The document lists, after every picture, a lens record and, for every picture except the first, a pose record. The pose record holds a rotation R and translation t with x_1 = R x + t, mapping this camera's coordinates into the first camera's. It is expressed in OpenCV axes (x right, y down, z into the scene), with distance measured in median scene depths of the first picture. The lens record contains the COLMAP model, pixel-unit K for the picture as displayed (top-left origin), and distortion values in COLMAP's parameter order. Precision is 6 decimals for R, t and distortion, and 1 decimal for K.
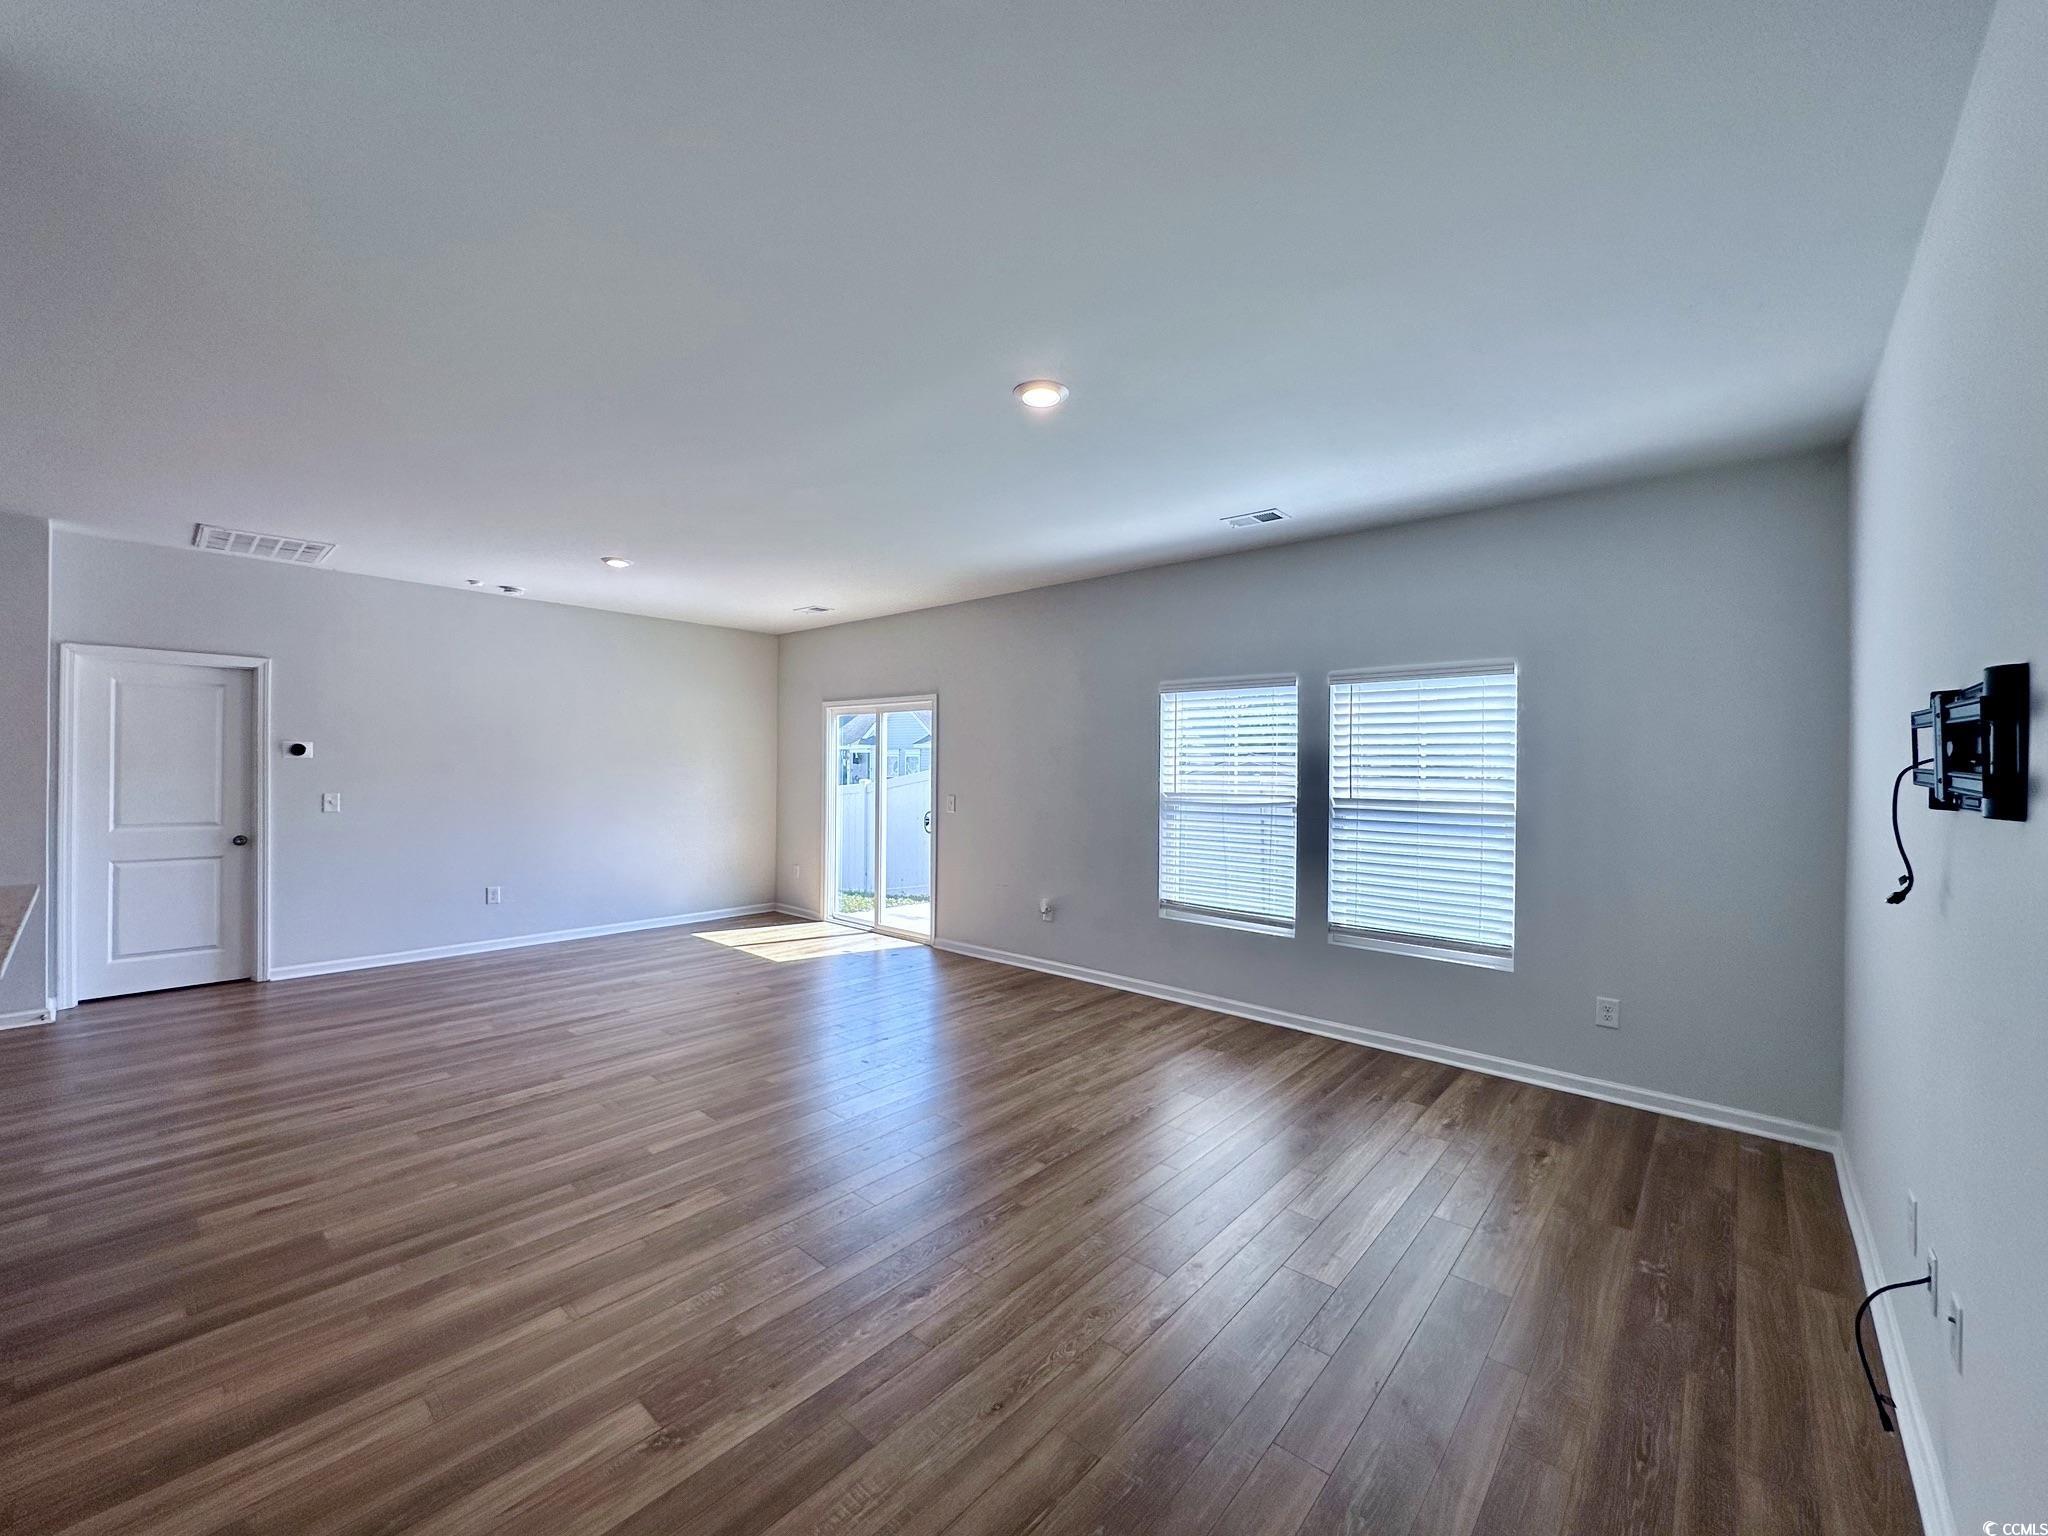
lens RADIAL K [[818.5, 0, 1030.0], [0, 818.5, 766.2], [0, 0, 1]] dist [-0.004405, 0.001083]
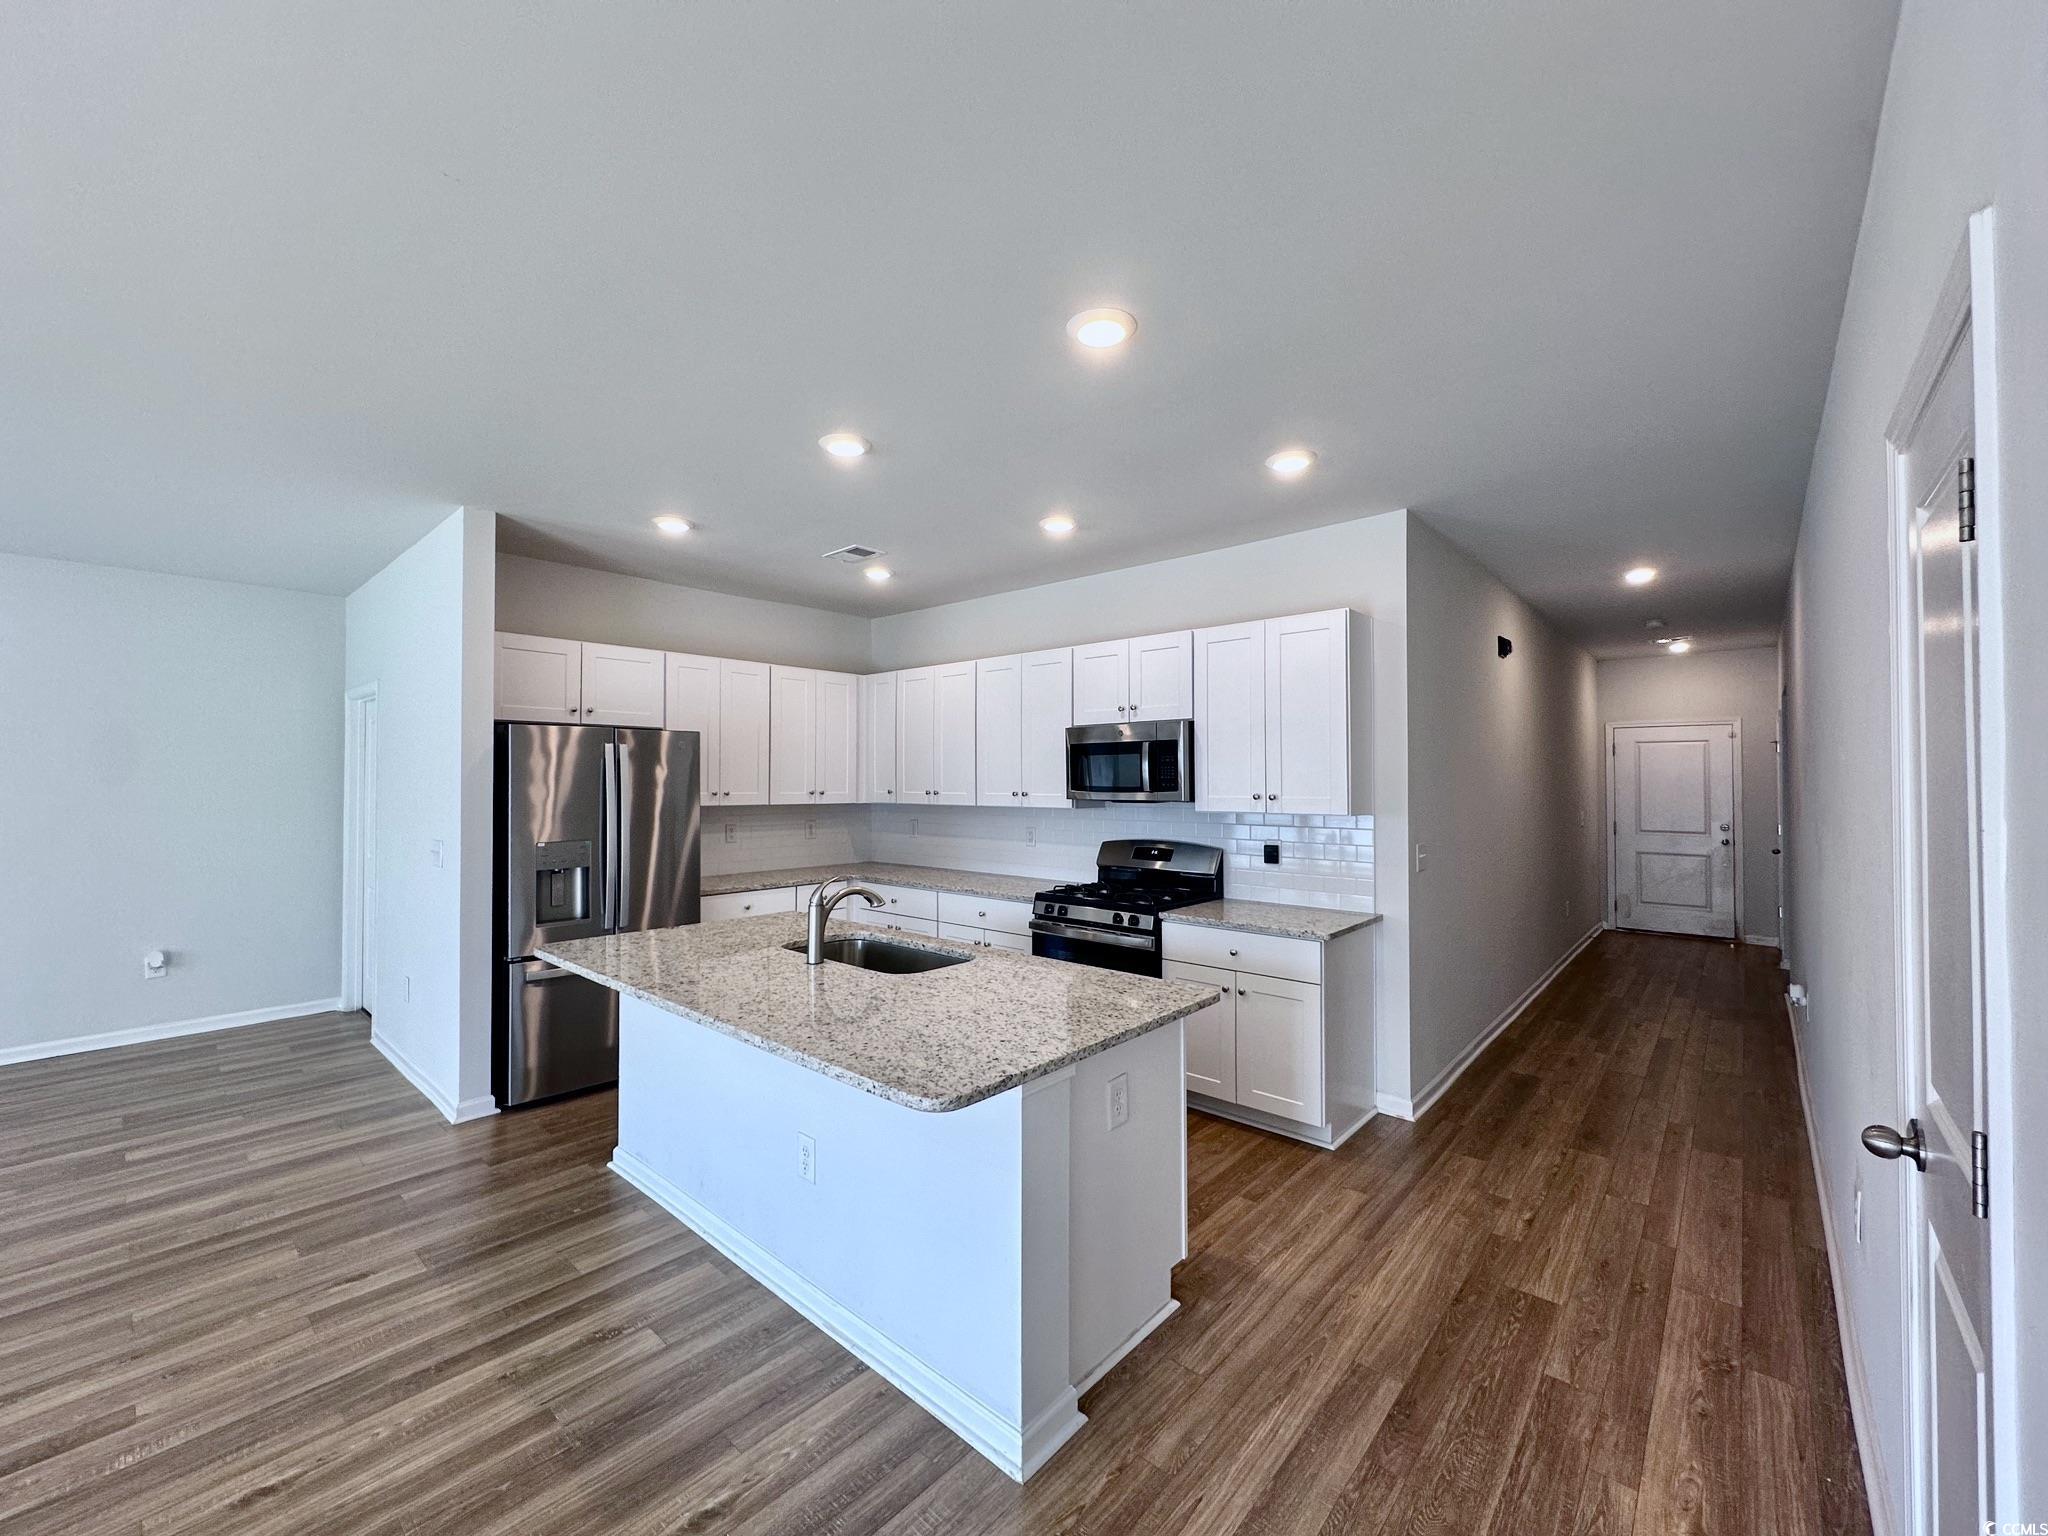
lens RADIAL K [[818.5, 0, 1022.4], [0, 818.5, 770.3], [0, 0, 1]] dist [-0.004405, 0.001083]
pose [[-0.999901, -0.009164, 0.010651, -1.011173], [-0.009275, 0.999902, -0.010442, -0.021522], [-0.010554, -0.010539, -0.999889, 1.148458]]
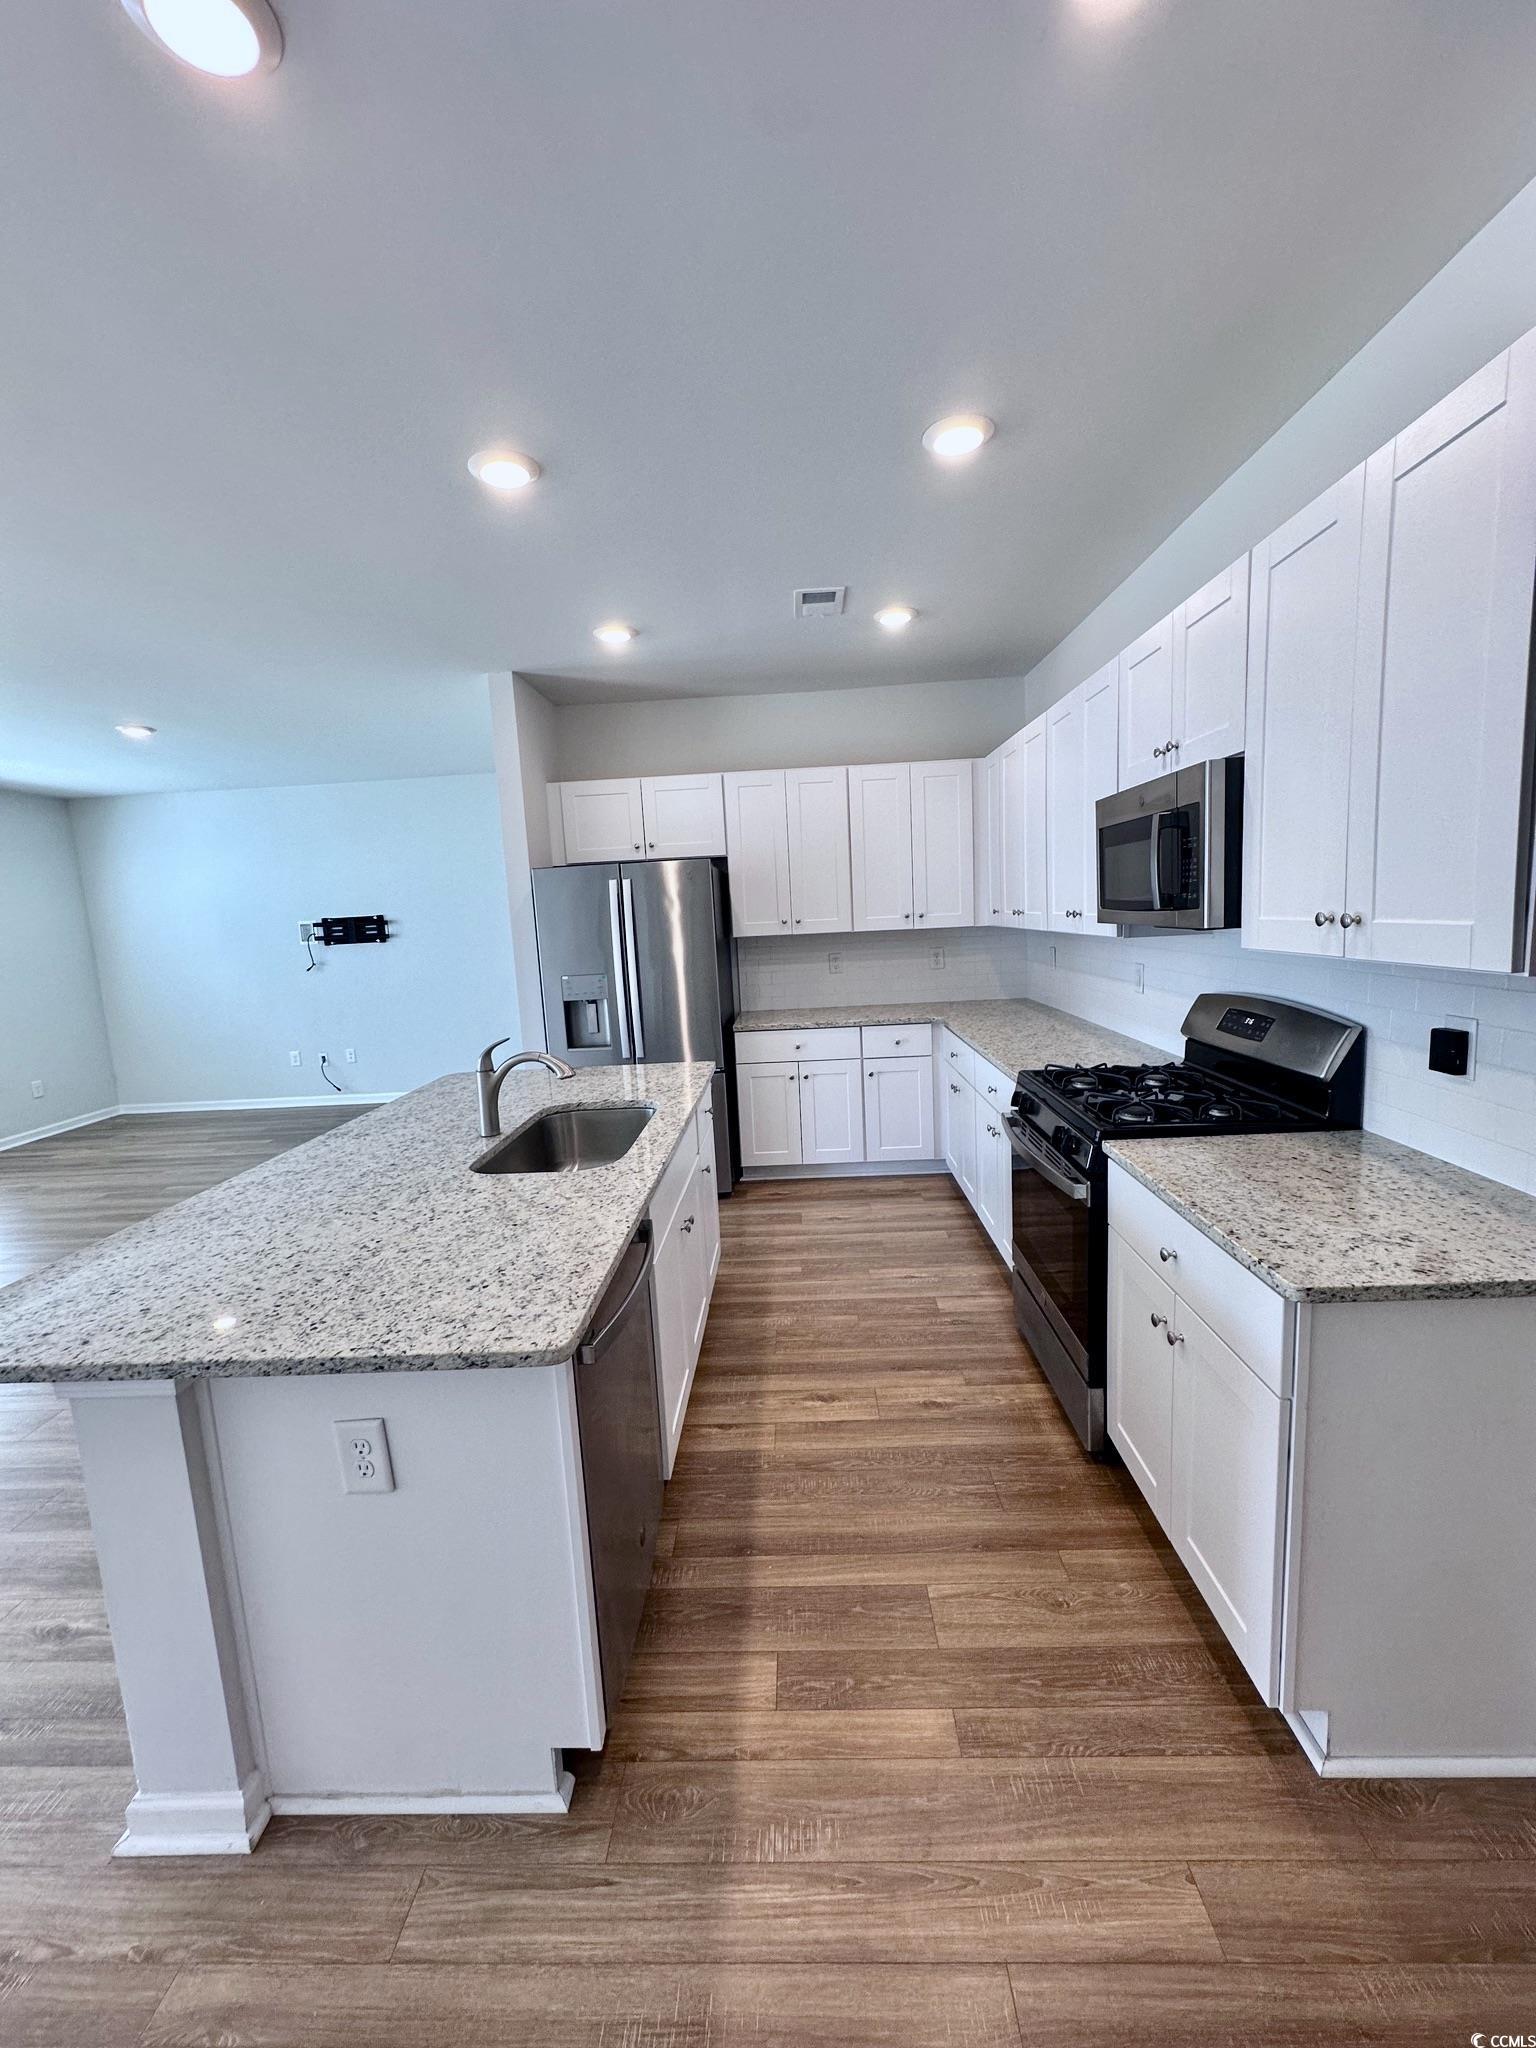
lens RADIAL K [[818.5, 0, 764.7], [0, 818.5, 1023.8], [0, 0, 1]] dist [-0.004405, 0.001083]
pose [[-0.632206, -0.085676, 0.770048, -1.374714], [0.047242, 0.987756, 0.148684, -0.024961], [-0.773358, 0.130378, -0.620418, 0.711699]]
